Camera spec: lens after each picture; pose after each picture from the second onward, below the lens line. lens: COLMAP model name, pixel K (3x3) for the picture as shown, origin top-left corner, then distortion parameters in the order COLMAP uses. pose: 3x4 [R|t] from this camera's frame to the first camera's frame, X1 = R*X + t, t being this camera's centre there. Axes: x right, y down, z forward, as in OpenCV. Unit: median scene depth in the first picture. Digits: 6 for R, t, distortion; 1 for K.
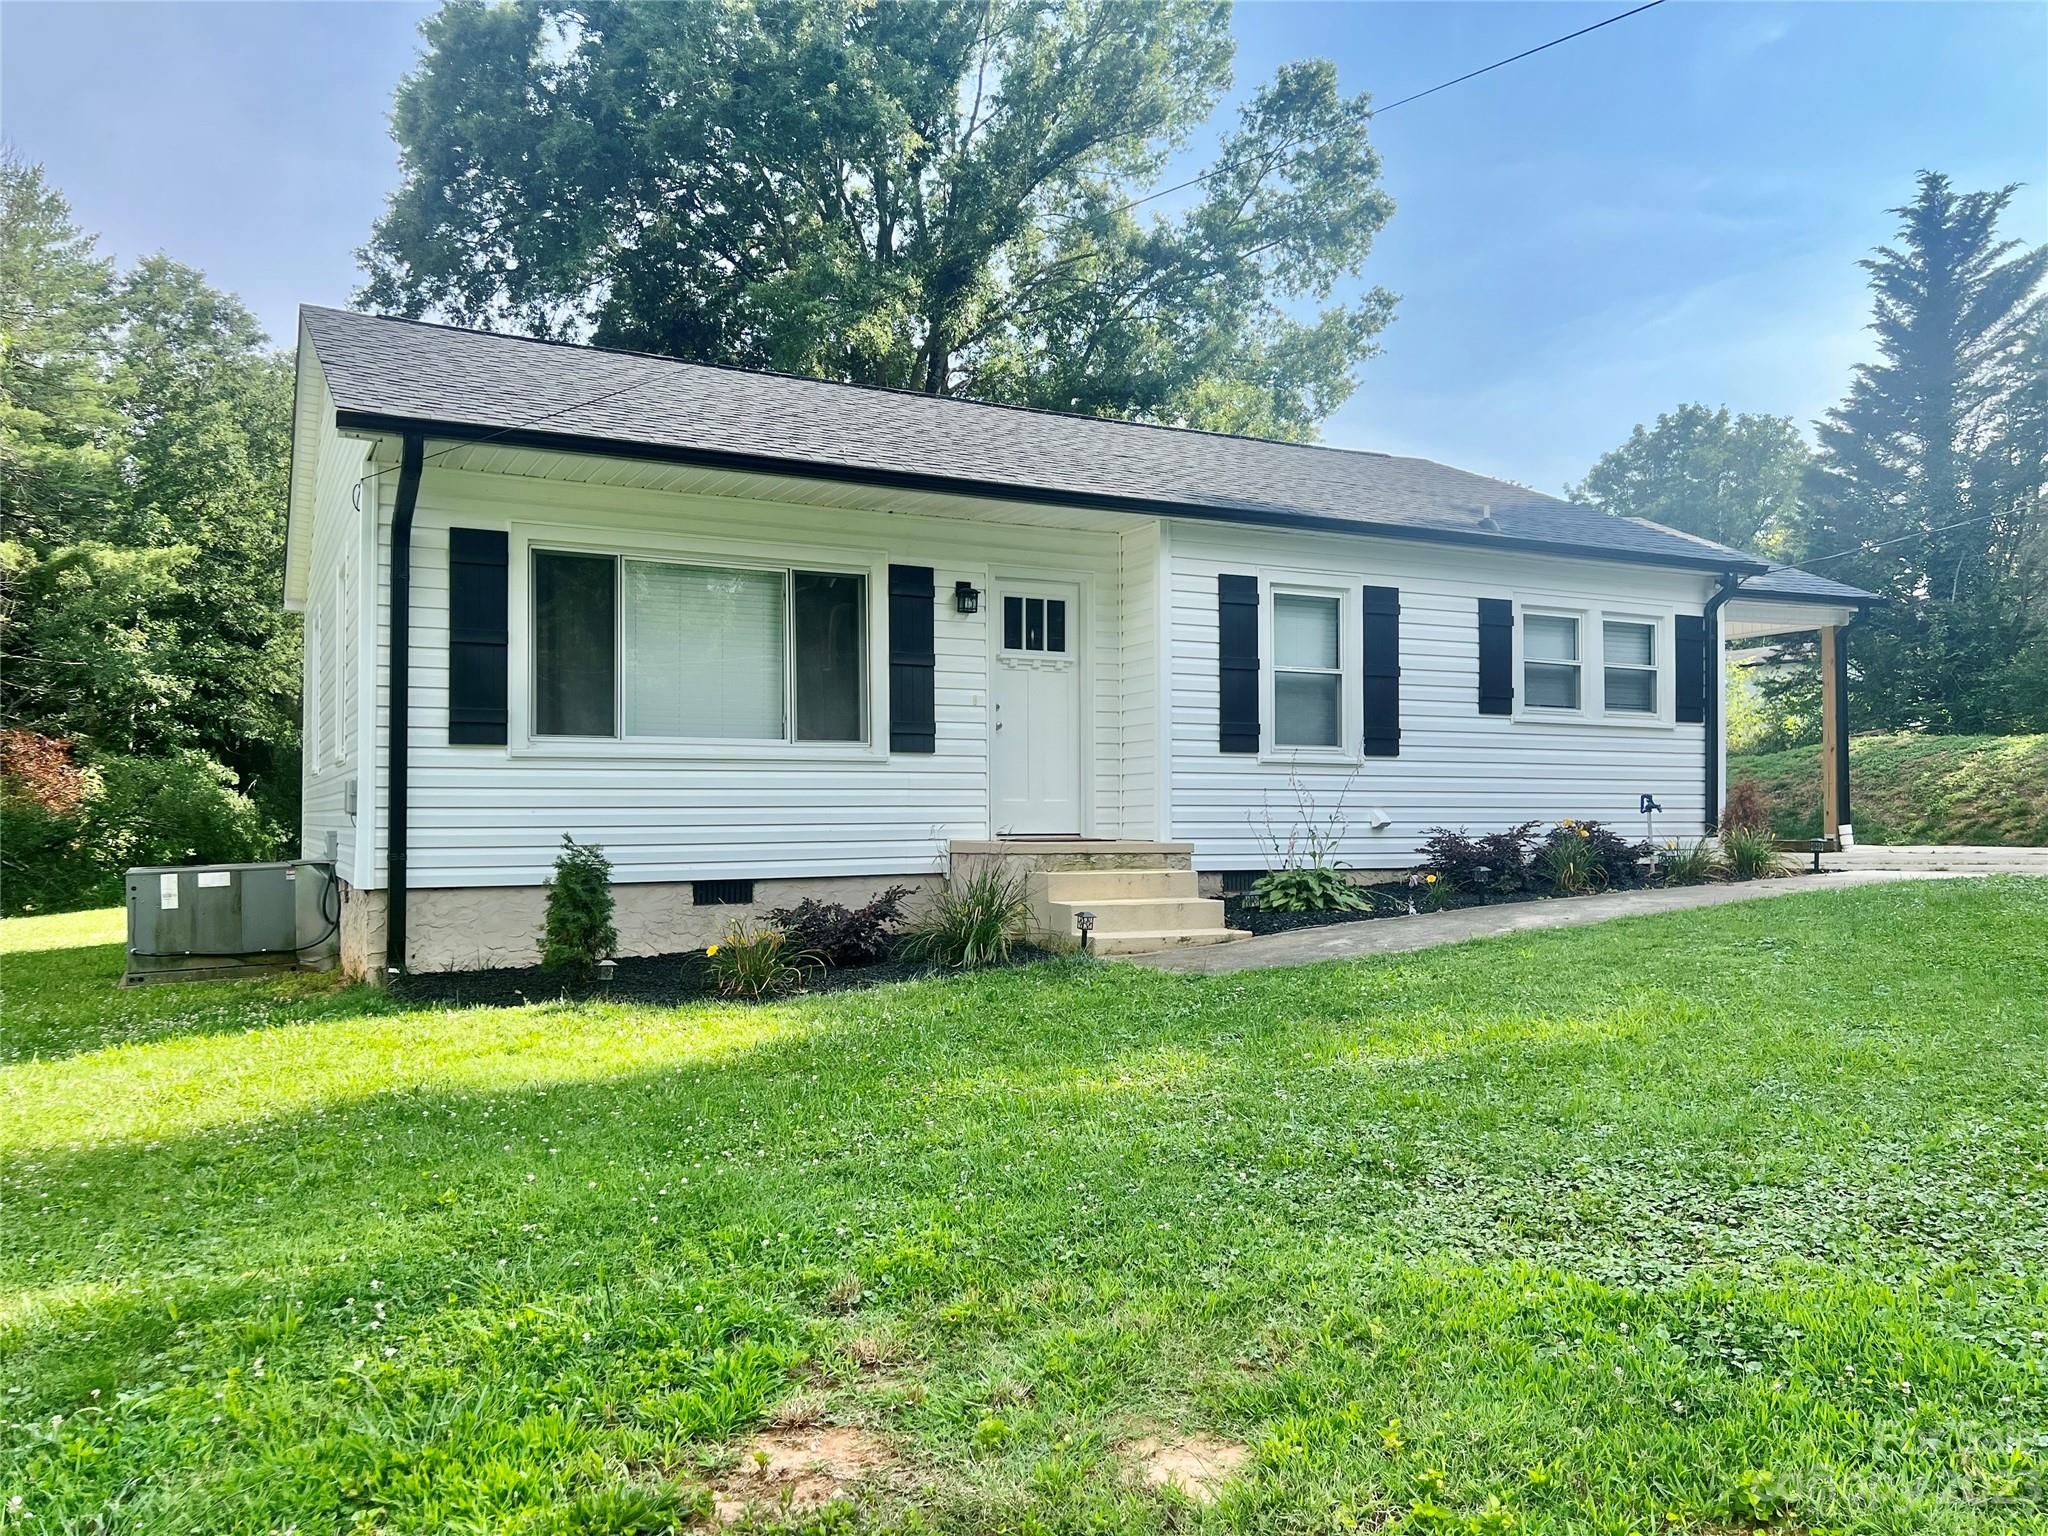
lens RADIAL K [[1545.8, 0, 1029.3], [0, 1545.8, 763.1], [0, 0, 1]] dist [0.079528, -0.079923]
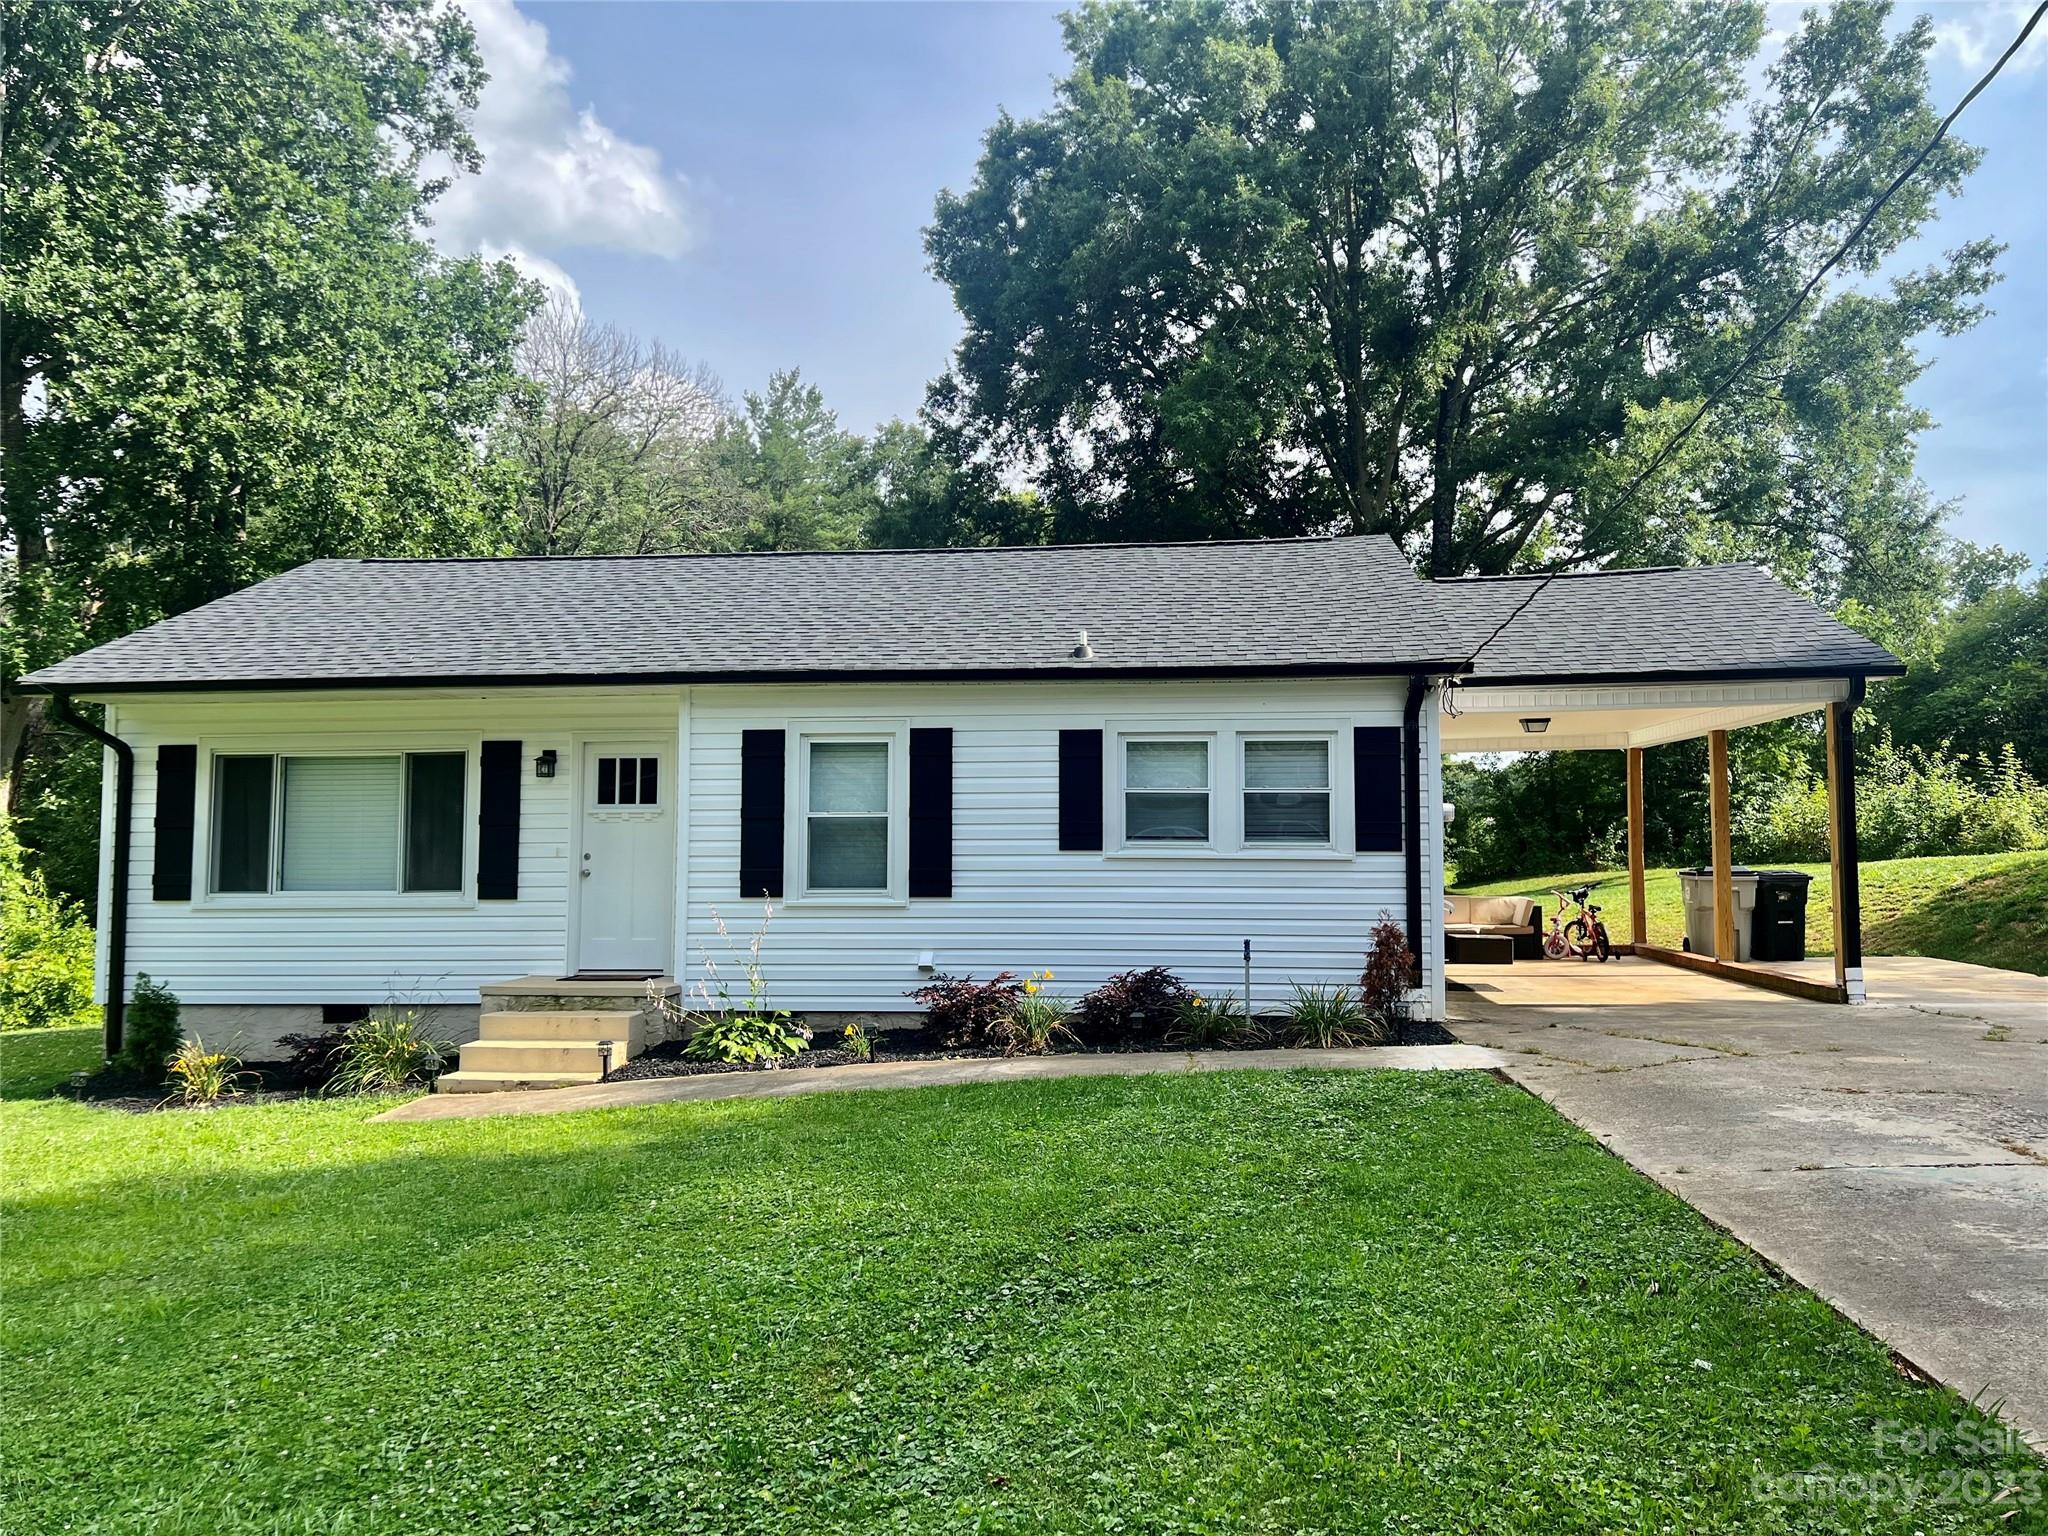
lens RADIAL K [[1545.8, 0, 1029.3], [0, 1545.8, 763.1], [0, 0, 1]] dist [0.079528, -0.079923]
pose [[0.828705, -0.037926, -0.558399, 0.858731], [0.020181, 0.999078, -0.037906, -0.053261], [0.559321, 0.020144, 0.828706, 0.222816]]
